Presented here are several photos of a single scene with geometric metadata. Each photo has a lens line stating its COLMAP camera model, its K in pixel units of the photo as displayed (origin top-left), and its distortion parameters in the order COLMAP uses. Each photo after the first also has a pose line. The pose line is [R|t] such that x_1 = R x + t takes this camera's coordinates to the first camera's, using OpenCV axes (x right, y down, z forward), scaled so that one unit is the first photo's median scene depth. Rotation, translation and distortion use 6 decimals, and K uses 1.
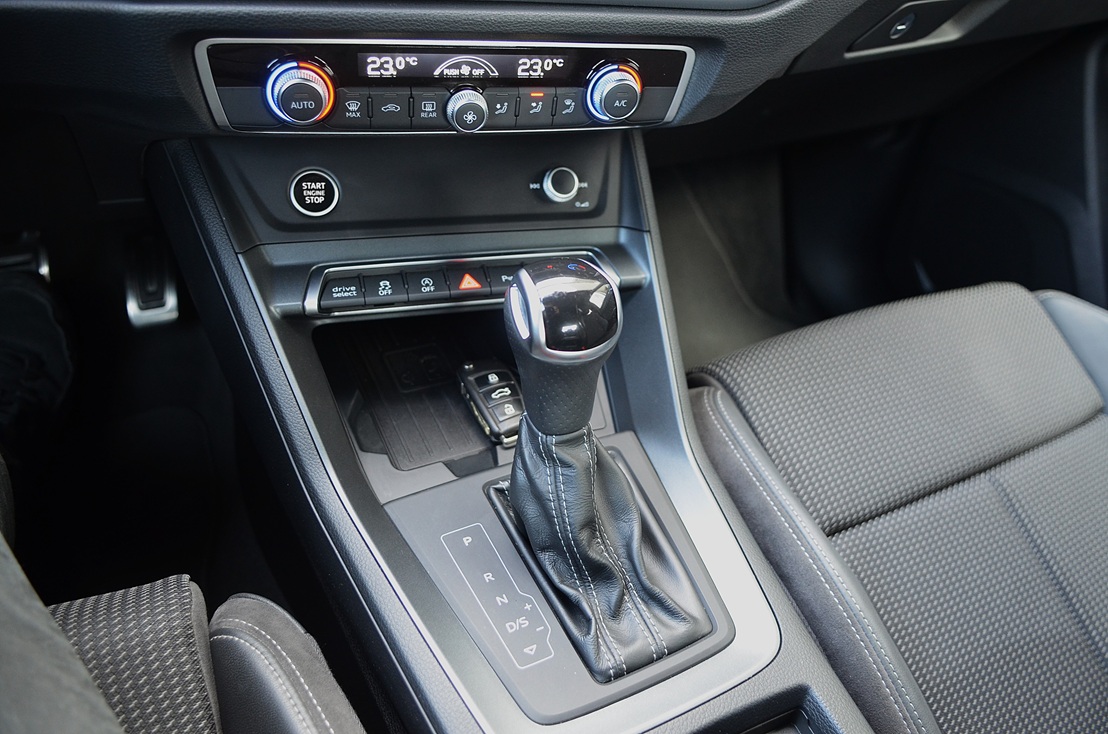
lens RADIAL K [[816.1, 0, 576.0], [0, 816.1, 369.7], [0, 0, 1]] dist [-0.035968, -0.043662]
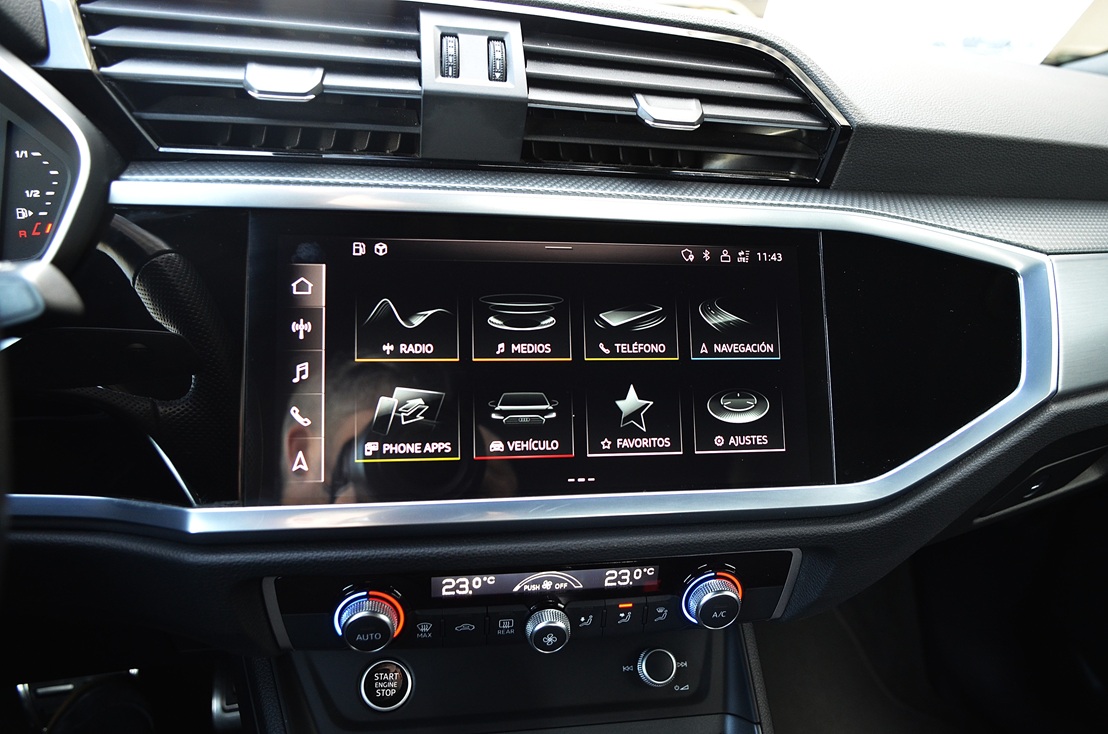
lens RADIAL K [[816.1, 0, 576.0], [0, 816.1, 369.7], [0, 0, 1]] dist [-0.035968, -0.043662]
pose [[0.989893, -0.016470, -0.140854, 0.029806], [-0.033072, 0.939037, -0.342220, -0.275279], [0.137903, 0.343420, 0.929002, 0.057693]]
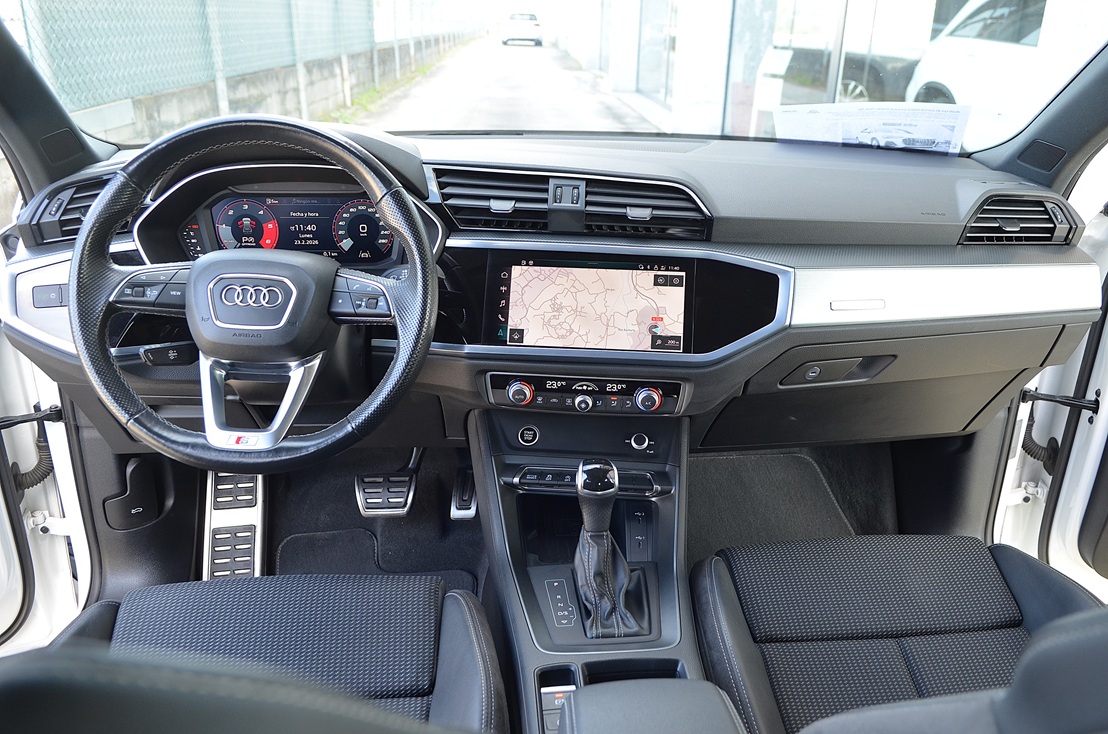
lens RADIAL K [[816.1, 0, 576.0], [0, 816.1, 369.7], [0, 0, 1]] dist [-0.035968, -0.043662]
pose [[0.921613, 0.021877, -0.387492, 0.785225], [-0.167927, 0.922591, -0.347313, 0.442085], [0.349899, 0.385159, 0.853946, -1.138056]]
